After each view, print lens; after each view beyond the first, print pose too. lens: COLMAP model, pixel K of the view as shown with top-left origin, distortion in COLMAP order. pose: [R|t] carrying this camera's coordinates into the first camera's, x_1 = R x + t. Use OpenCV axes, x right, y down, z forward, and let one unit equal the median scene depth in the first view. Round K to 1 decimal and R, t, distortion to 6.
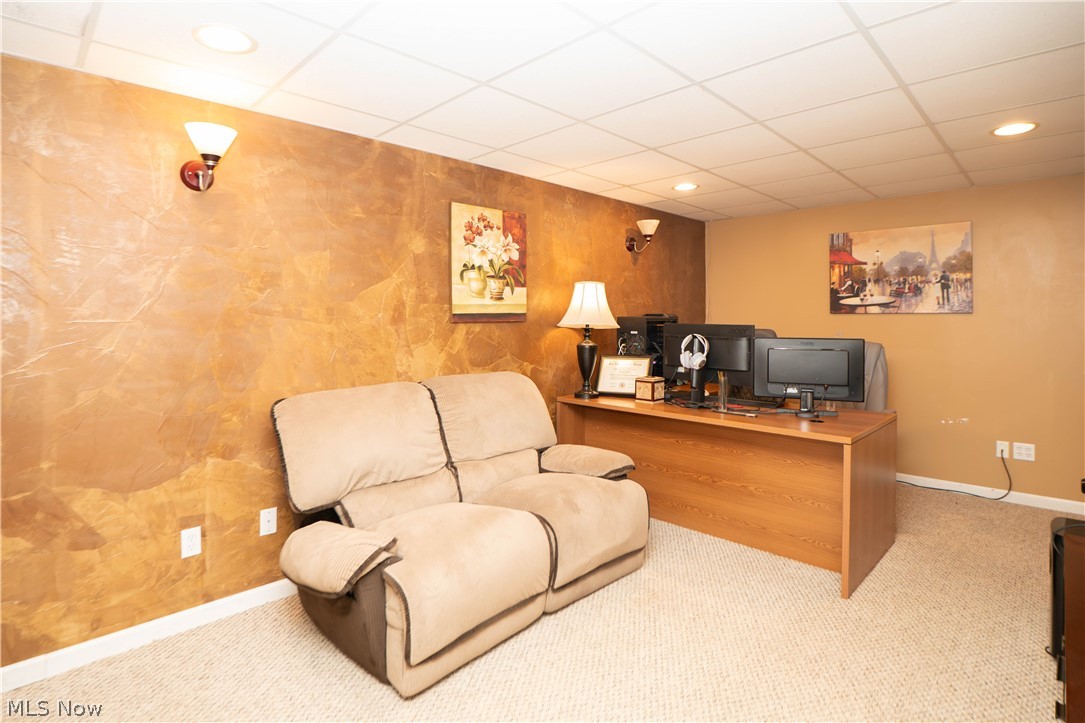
lens RADIAL K [[550.8, 0, 542.2], [0, 550.8, 326.3], [0, 0, 1]] dist [-0.019031, 0.000859]
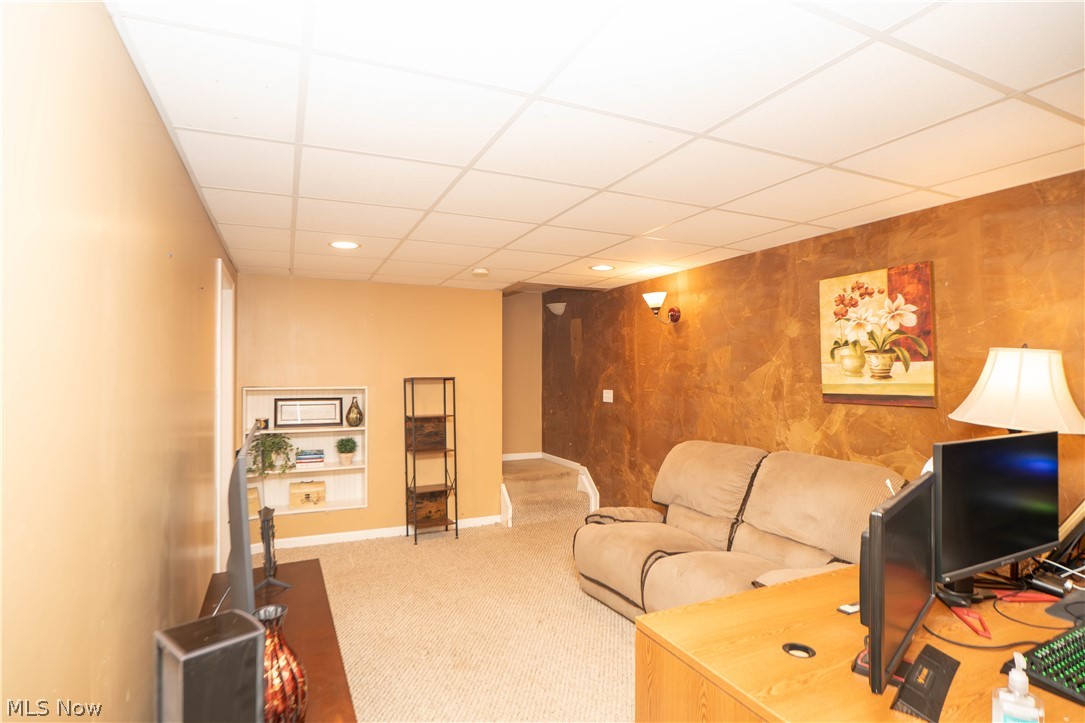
lens RADIAL K [[539.3, 0, 539.6], [0, 539.3, 369.9], [0, 0, 1]] dist [-0.013800, -0.000346]
pose [[-0.333260, 0.006792, -0.942811, 0.887433], [-0.003730, 0.999957, 0.008522, -0.069383], [0.942828, 0.006357, -0.333220, 0.820474]]
